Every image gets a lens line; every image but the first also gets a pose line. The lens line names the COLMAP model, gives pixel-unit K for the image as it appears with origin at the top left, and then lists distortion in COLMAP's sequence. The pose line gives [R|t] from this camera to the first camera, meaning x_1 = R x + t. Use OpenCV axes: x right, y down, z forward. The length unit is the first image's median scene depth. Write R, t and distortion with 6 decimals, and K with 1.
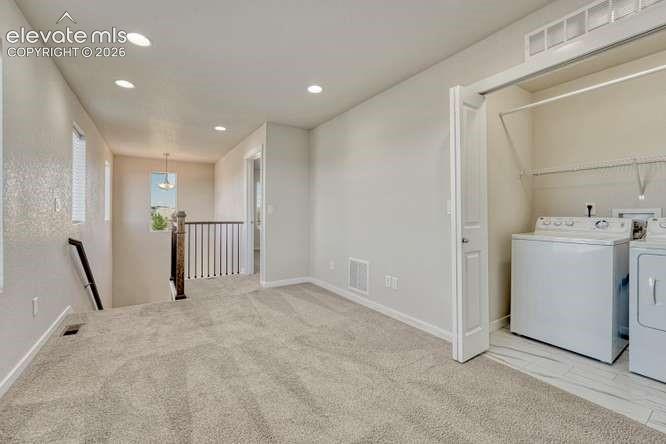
lens RADIAL K [[281.3, 0, 336.7], [0, 281.3, 217.5], [0, 0, 1]] dist [-0.007423, 0.001042]
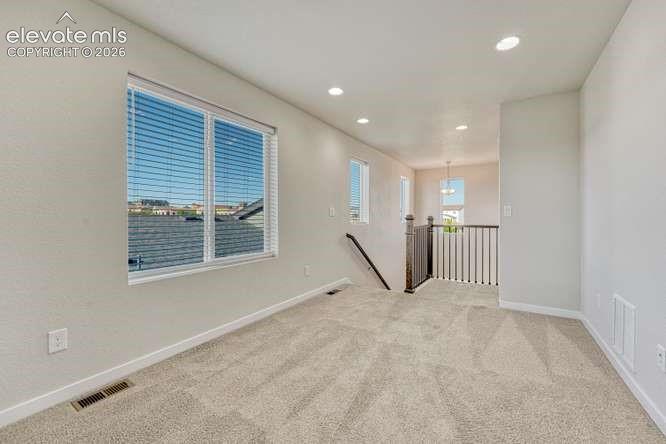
lens RADIAL K [[281.3, 0, 333.7], [0, 281.3, 219.4], [0, 0, 1]] dist [-0.007423, 0.001042]
pose [[0.405938, 0.004021, -0.913892, 0.407215], [-0.008792, 0.999961, 0.000494, -0.001868], [0.913858, 0.007835, 0.405957, 0.313265]]
